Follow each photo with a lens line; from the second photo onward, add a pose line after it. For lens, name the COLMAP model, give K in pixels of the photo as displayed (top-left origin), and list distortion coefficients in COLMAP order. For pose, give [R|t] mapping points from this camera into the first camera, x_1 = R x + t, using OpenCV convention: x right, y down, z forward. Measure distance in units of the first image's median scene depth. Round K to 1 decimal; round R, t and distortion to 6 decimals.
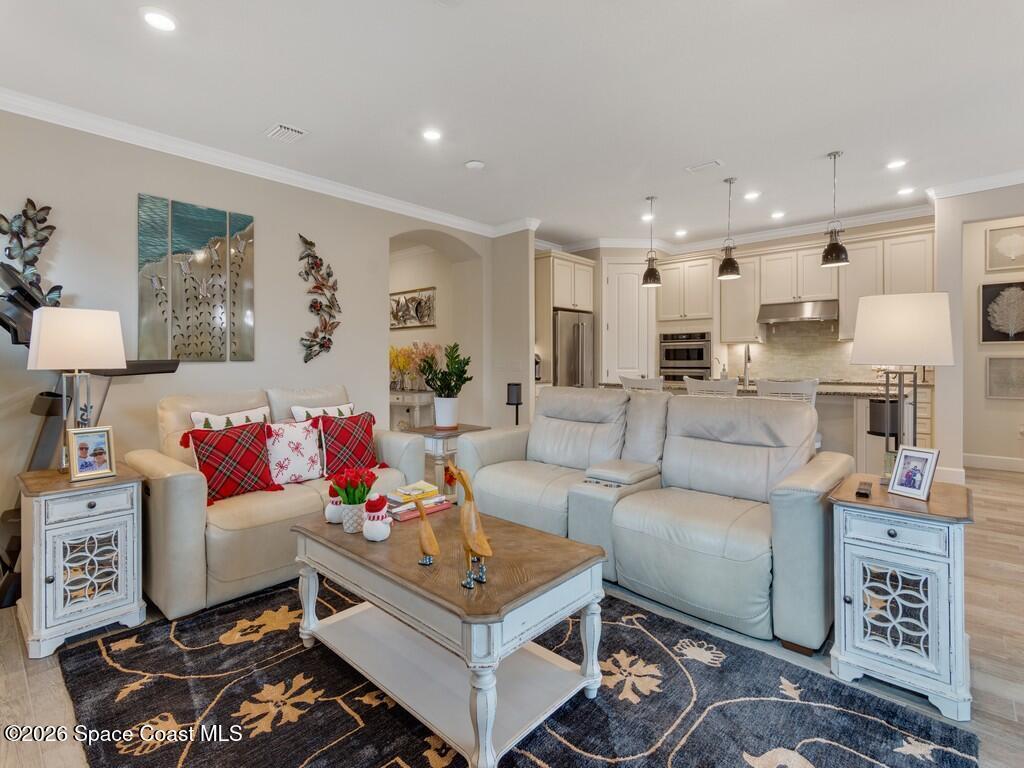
lens RADIAL K [[490.0, 0, 513.1], [0, 490.0, 367.4], [0, 0, 1]] dist [0.000303, 0.000149]
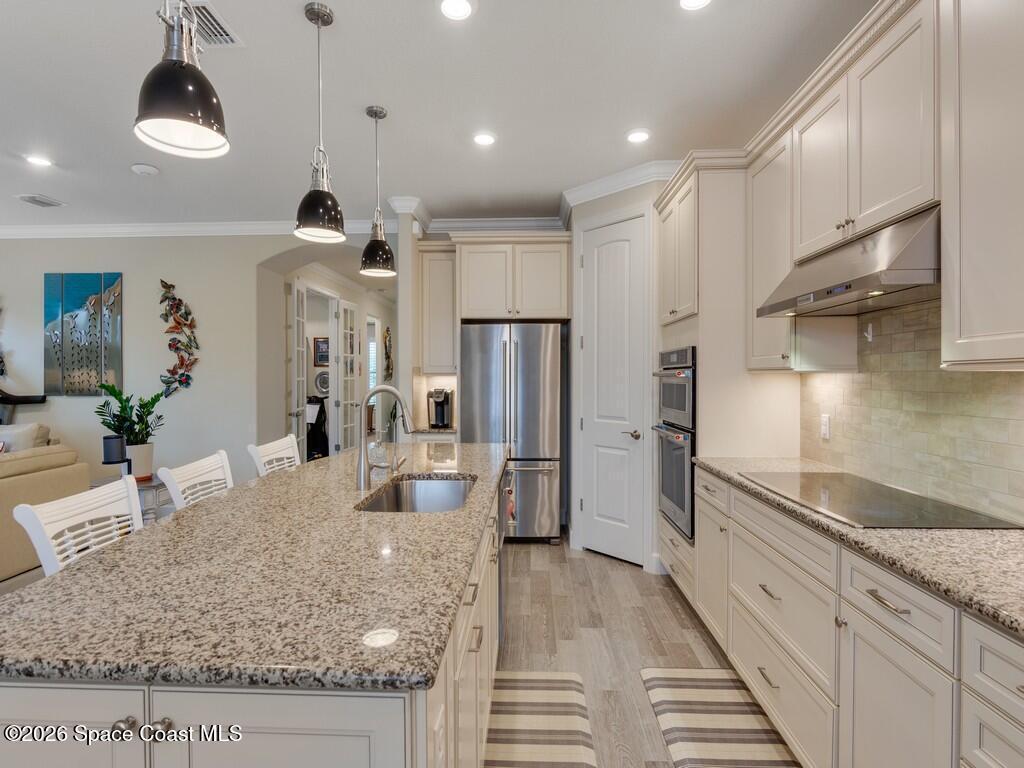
lens RADIAL K [[515.1, 0, 512.0], [0, 515.1, 384.0], [0, 0, 1]] dist [0.000616, 0.000074]
pose [[0.641476, 0.012891, -0.767034, 0.897365], [-0.015528, 0.999872, 0.003819, -0.054143], [0.766986, 0.009461, 0.641595, 0.824062]]
